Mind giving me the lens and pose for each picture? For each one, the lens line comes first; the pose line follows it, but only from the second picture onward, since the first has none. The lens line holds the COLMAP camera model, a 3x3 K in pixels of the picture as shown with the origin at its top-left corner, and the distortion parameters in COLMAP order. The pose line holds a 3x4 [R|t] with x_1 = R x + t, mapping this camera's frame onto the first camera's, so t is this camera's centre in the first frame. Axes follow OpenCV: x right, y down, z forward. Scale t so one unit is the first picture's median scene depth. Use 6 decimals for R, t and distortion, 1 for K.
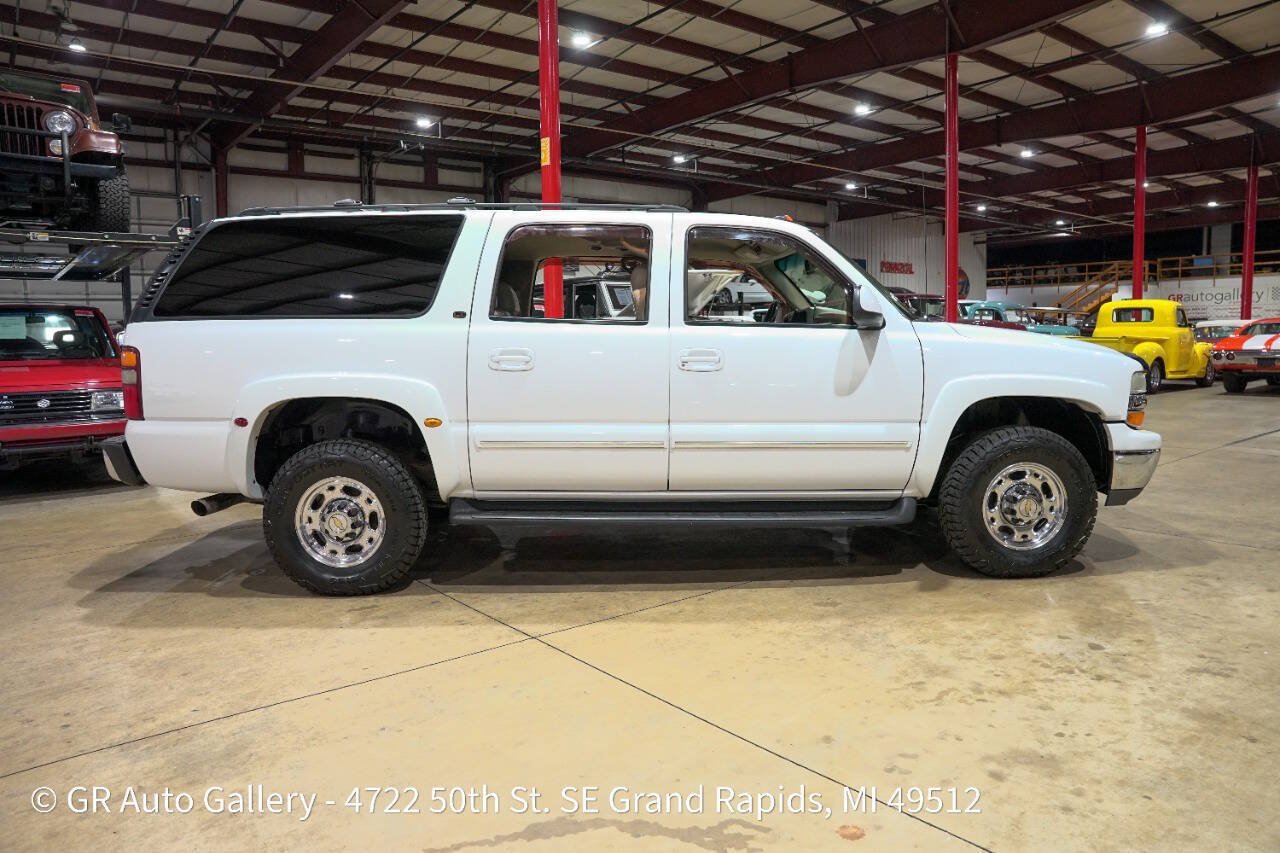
lens RADIAL K [[876.7, 0, 643.0], [0, 876.7, 424.7], [0, 0, 1]] dist [-0.144708, 0.113516]
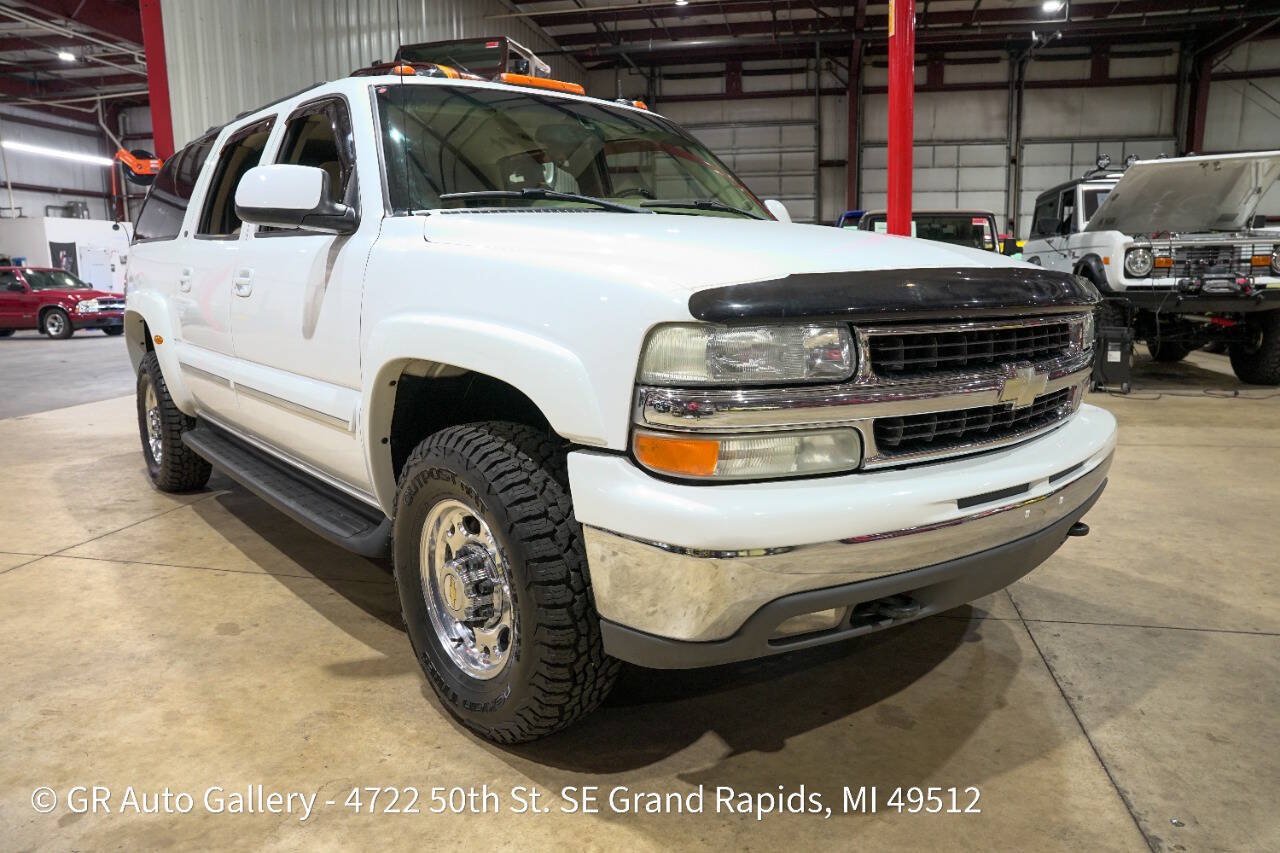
lens RADIAL K [[876.3, 0, 642.4], [0, 876.3, 425.5], [0, 0, 1]] dist [-0.141429, 0.110634]
pose [[0.634099, 0.140530, -0.760375, 0.295802], [-0.074342, 0.989871, 0.120950, -0.021728], [0.769670, -0.020167, 0.638123, 0.258403]]
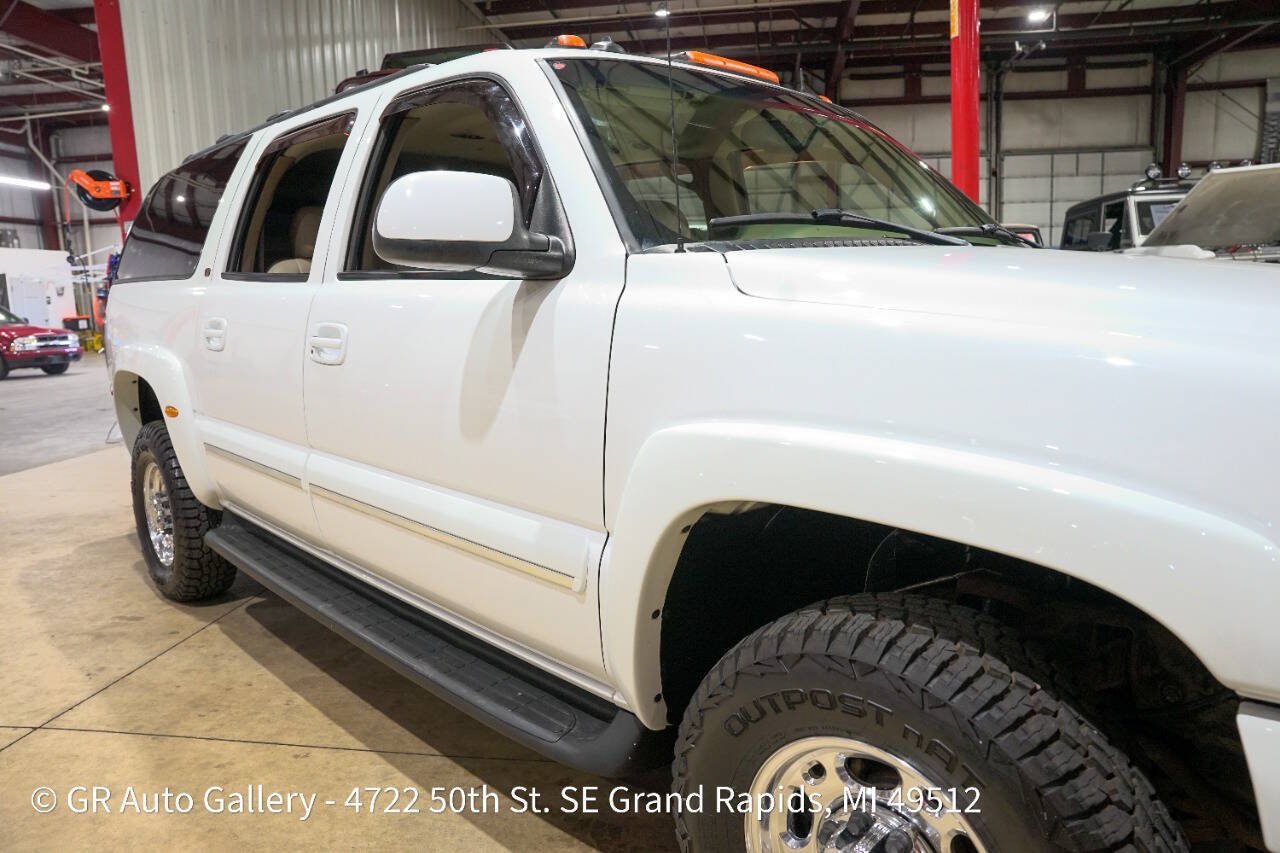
lens RADIAL K [[879.7, 0, 642.6], [0, 879.7, 425.0], [0, 0, 1]] dist [-0.143189, 0.114953]
pose [[0.681120, 0.104851, -0.724625, 0.198821], [-0.050972, 0.994082, 0.095928, -0.028245], [0.730395, -0.028403, 0.682434, 0.254205]]
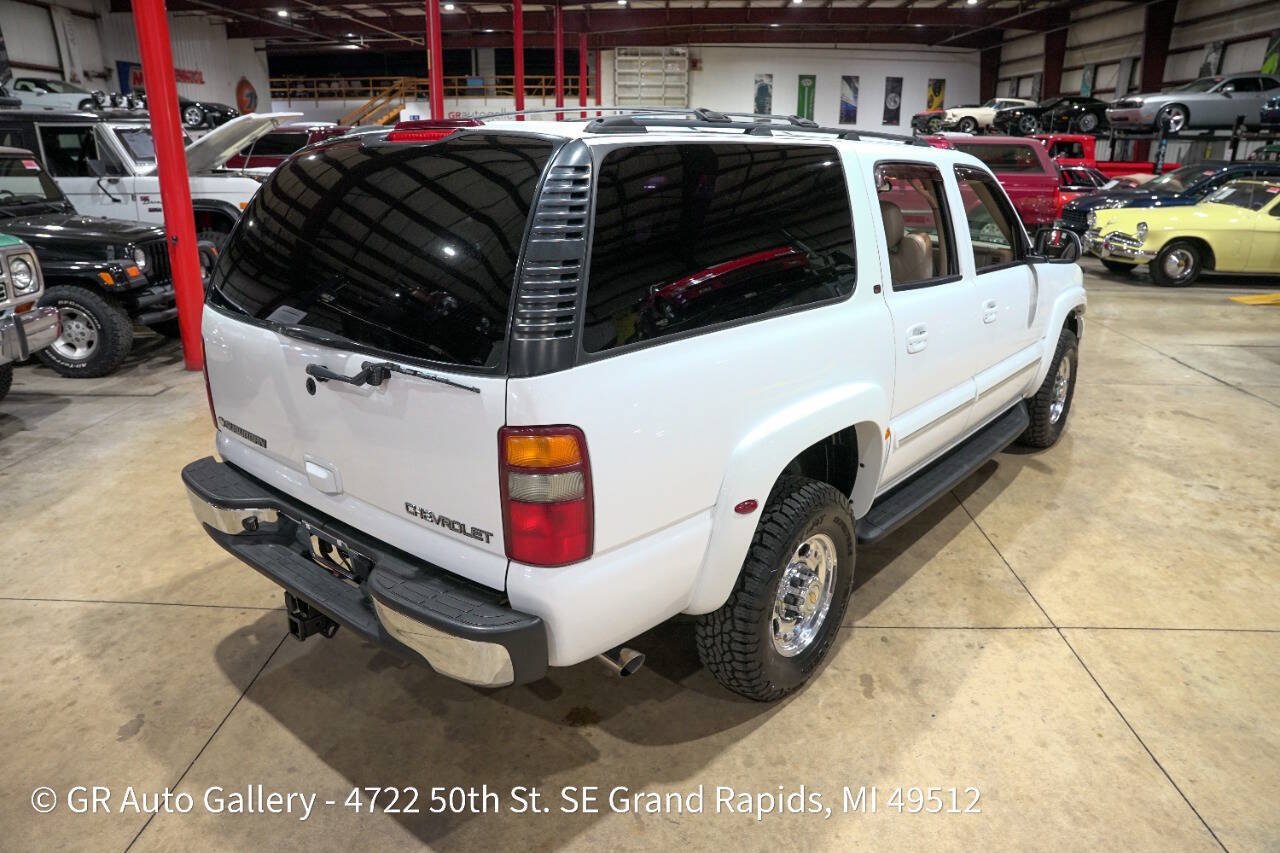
lens RADIAL K [[876.3, 0, 642.4], [0, 876.3, 425.5], [0, 0, 1]] dist [-0.141429, 0.110634]
pose [[0.654751, -0.221274, 0.722730, -0.308395], [0.057963, 0.968072, 0.243878, -0.069134], [-0.753619, -0.117788, 0.646672, 0.214324]]
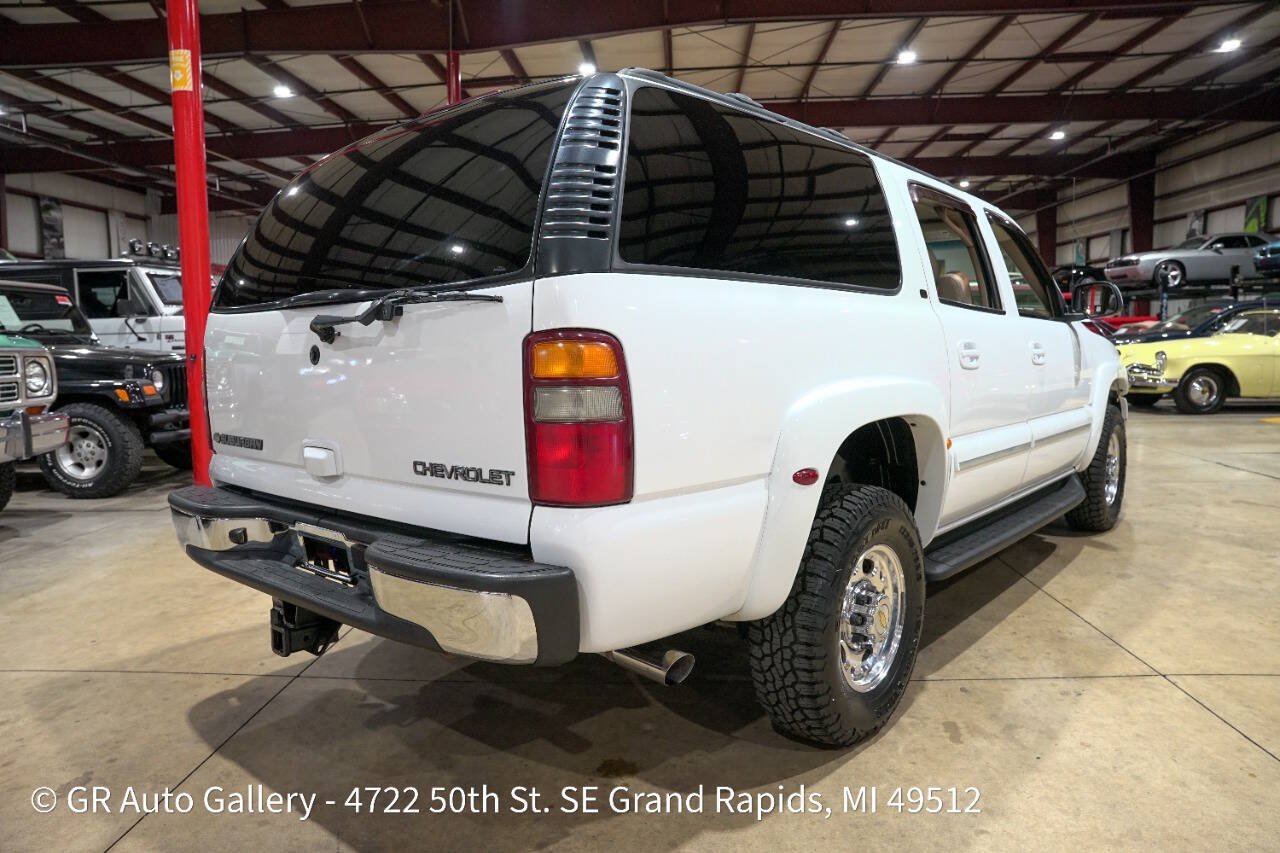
lens RADIAL K [[876.7, 0, 643.0], [0, 876.7, 424.7], [0, 0, 1]] dist [-0.144708, 0.113516]
pose [[0.664985, -0.074243, 0.743158, -0.301901], [0.081664, 0.996309, 0.026460, -0.018427], [-0.742379, 0.043093, 0.668593, 0.231248]]
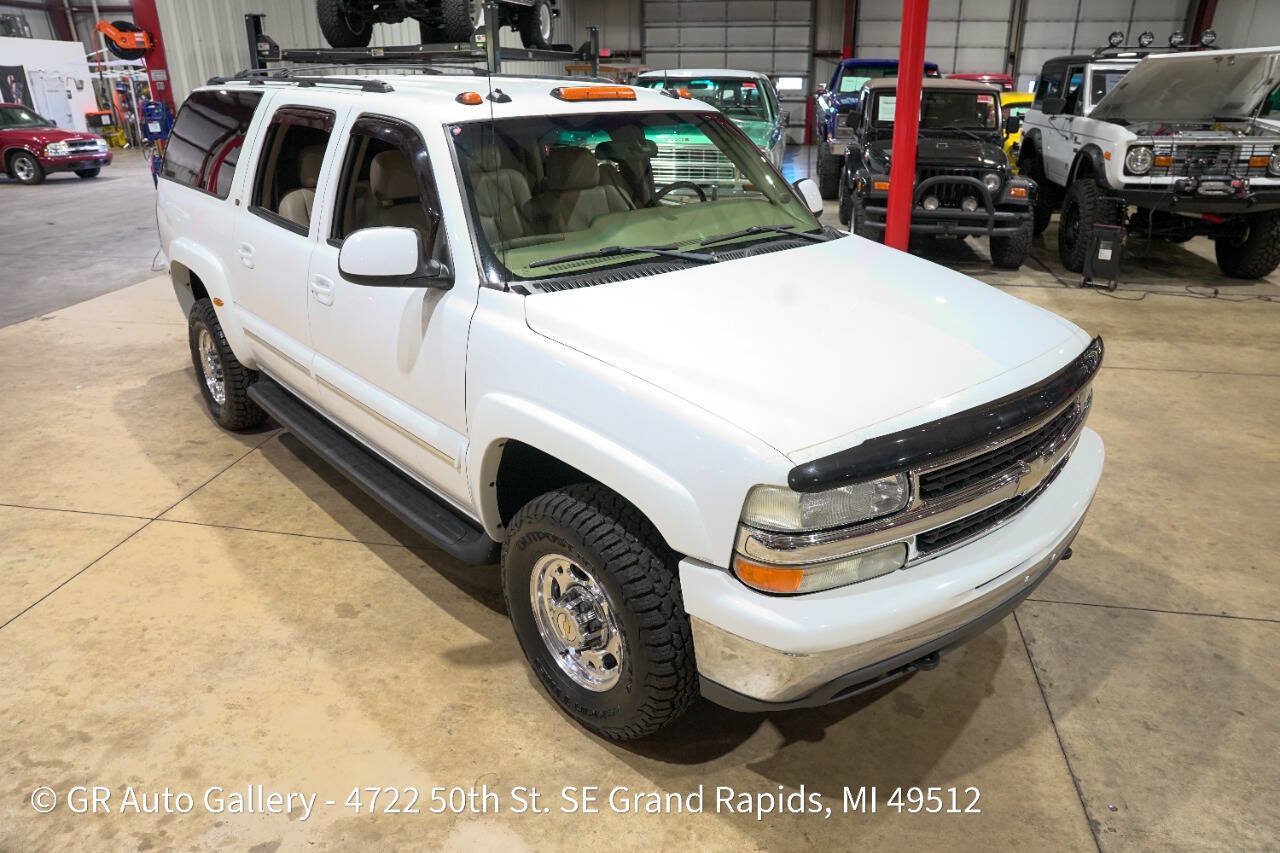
lens RADIAL K [[876.7, 0, 643.0], [0, 876.7, 424.7], [0, 0, 1]] dist [-0.144708, 0.113516]
pose [[0.653560, 0.299472, -0.695109, 0.292624], [-0.080805, 0.940752, 0.329327, -0.082425], [0.752549, -0.159066, 0.639037, 0.224610]]
